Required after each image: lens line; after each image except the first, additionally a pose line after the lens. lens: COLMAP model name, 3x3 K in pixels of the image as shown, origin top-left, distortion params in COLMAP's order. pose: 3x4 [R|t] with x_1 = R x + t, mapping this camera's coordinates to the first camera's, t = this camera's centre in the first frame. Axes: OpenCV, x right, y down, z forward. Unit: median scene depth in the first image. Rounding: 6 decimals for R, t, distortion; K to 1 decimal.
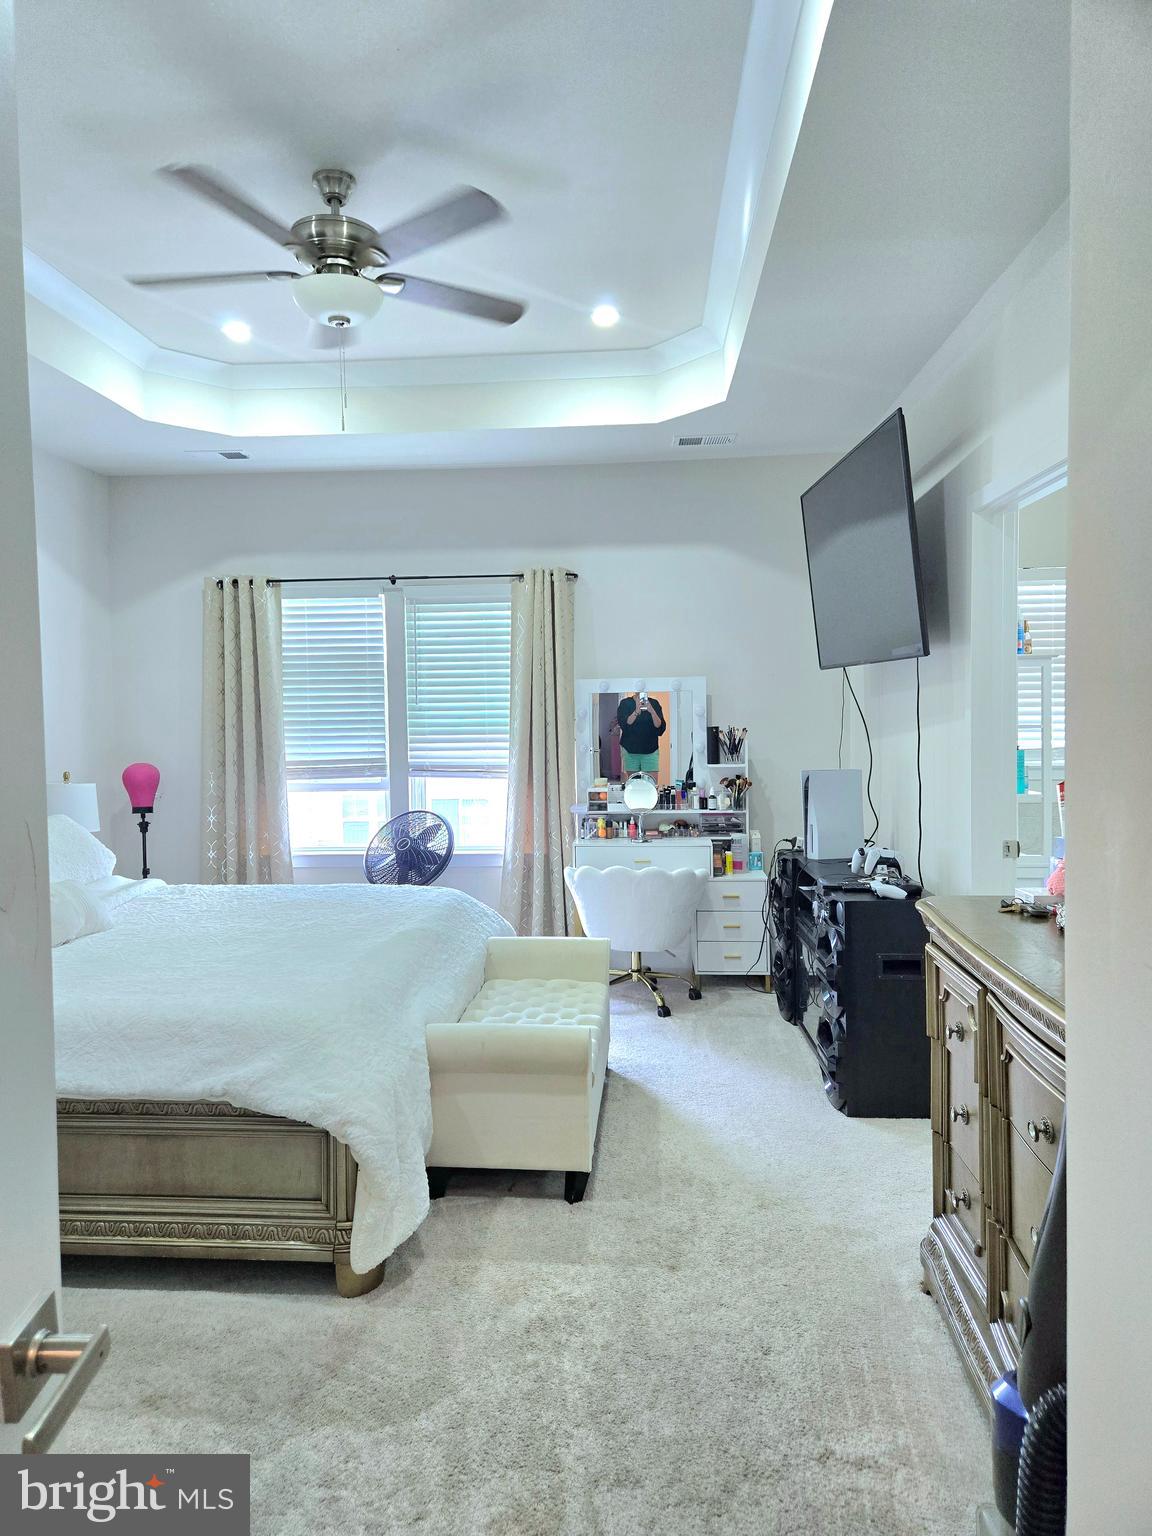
lens RADIAL K [[1036.4, 0, 552.5], [0, 1036.4, 749.9], [0, 0, 1]] dist [0.077186, -0.065714]
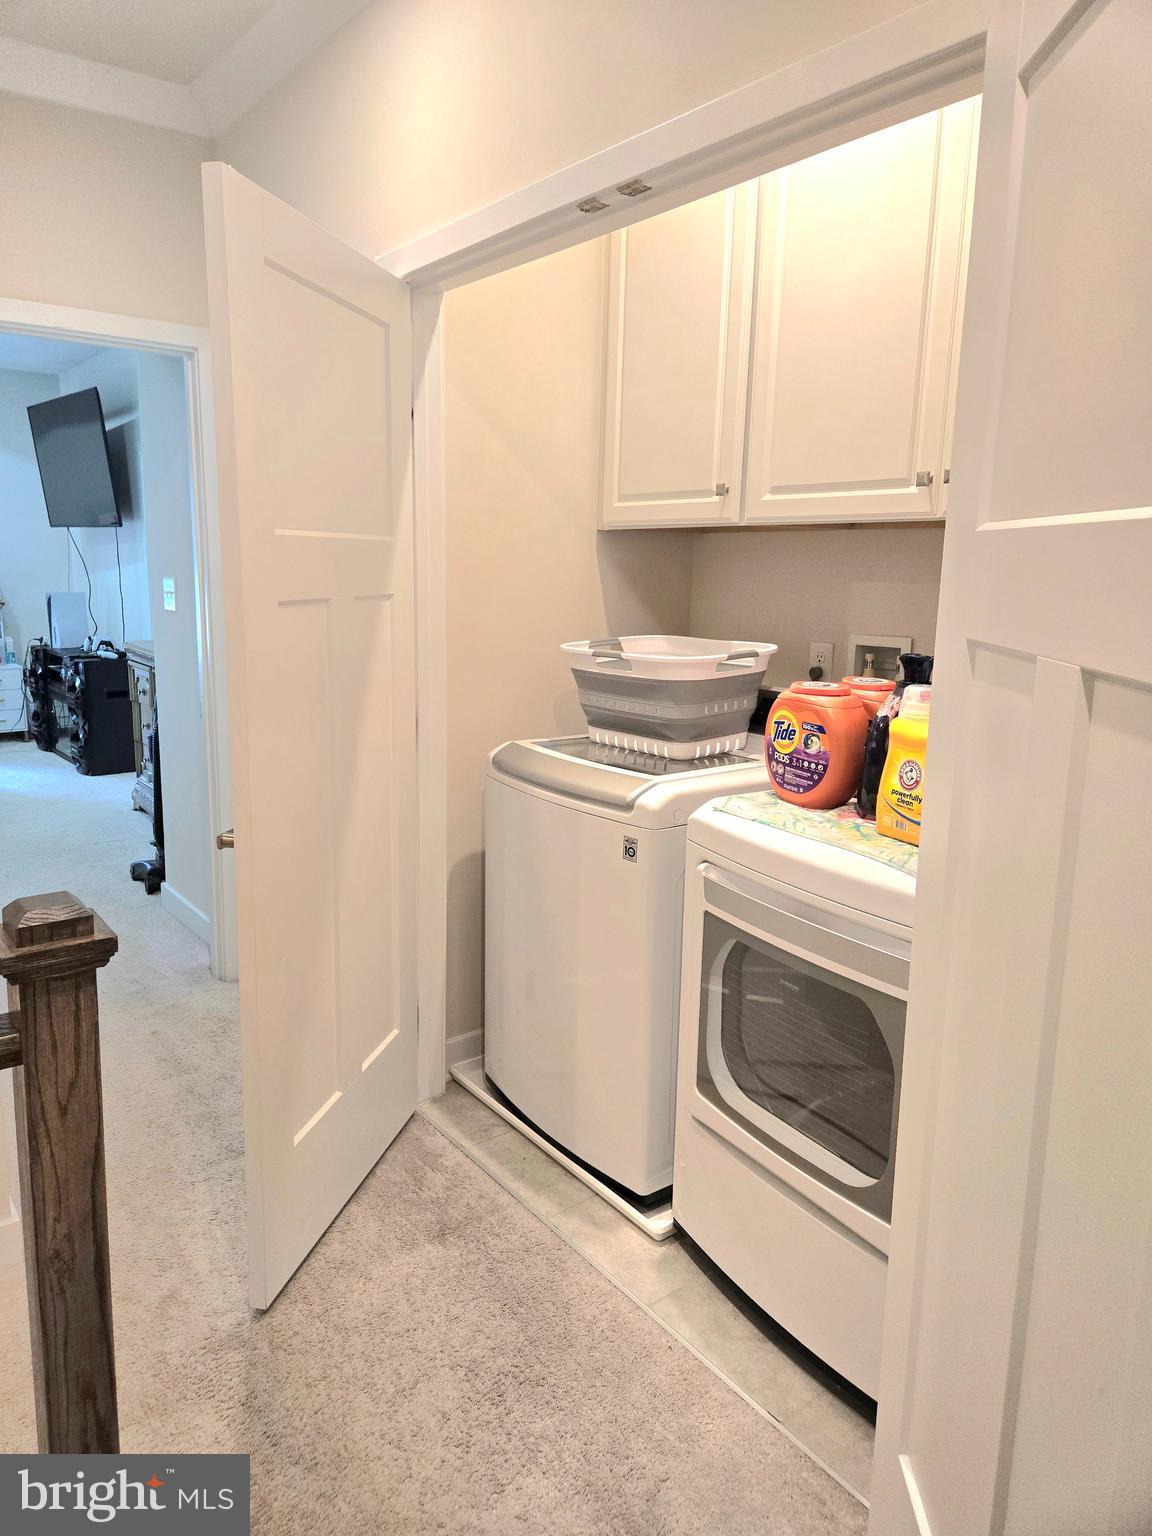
lens RADIAL K [[1036.4, 0, 552.5], [0, 1036.4, 749.9], [0, 0, 1]] dist [0.077186, -0.065714]
pose [[0.749561, -0.092354, 0.655461, -0.315629], [-0.000879, 0.990079, 0.140506, 0.038277], [-0.661935, -0.105893, 0.742044, -0.901653]]
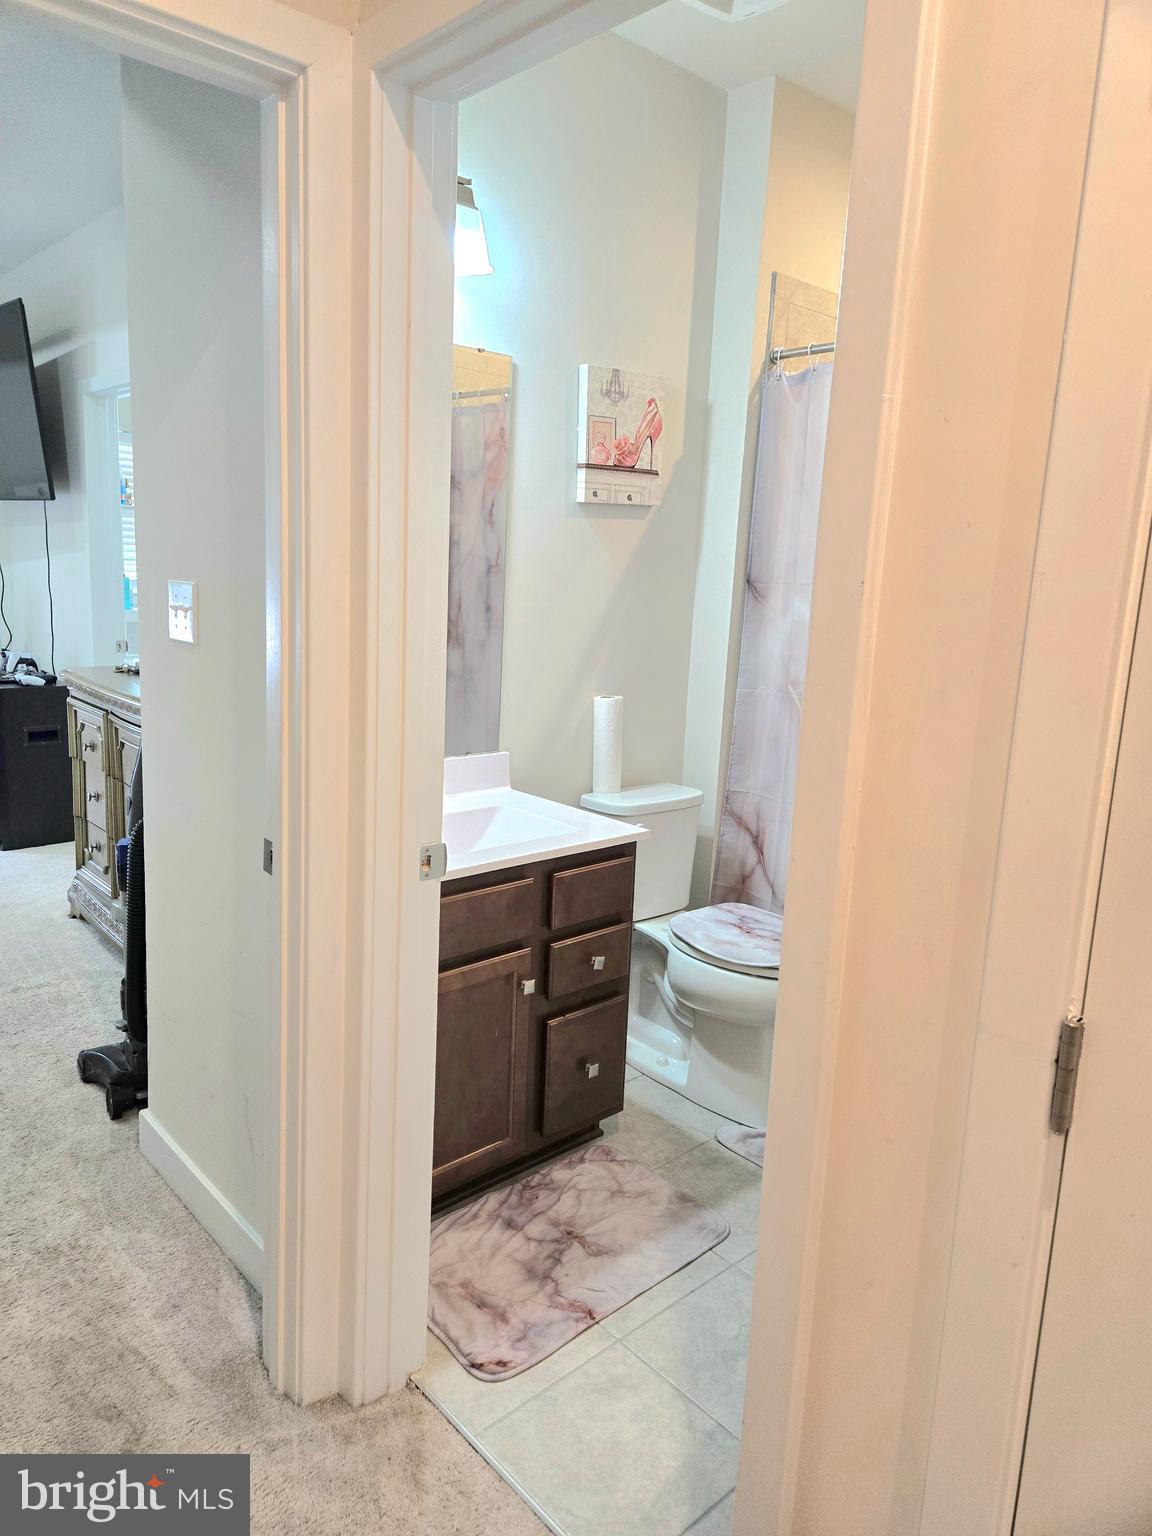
lens RADIAL K [[1036.4, 0, 552.5], [0, 1036.4, 749.9], [0, 0, 1]] dist [0.077186, -0.065714]
pose [[0.697596, -0.079110, 0.712110, -0.166257], [-0.026603, 0.990340, 0.136081, 0.023579], [-0.715997, -0.113874, 0.688753, -0.384180]]
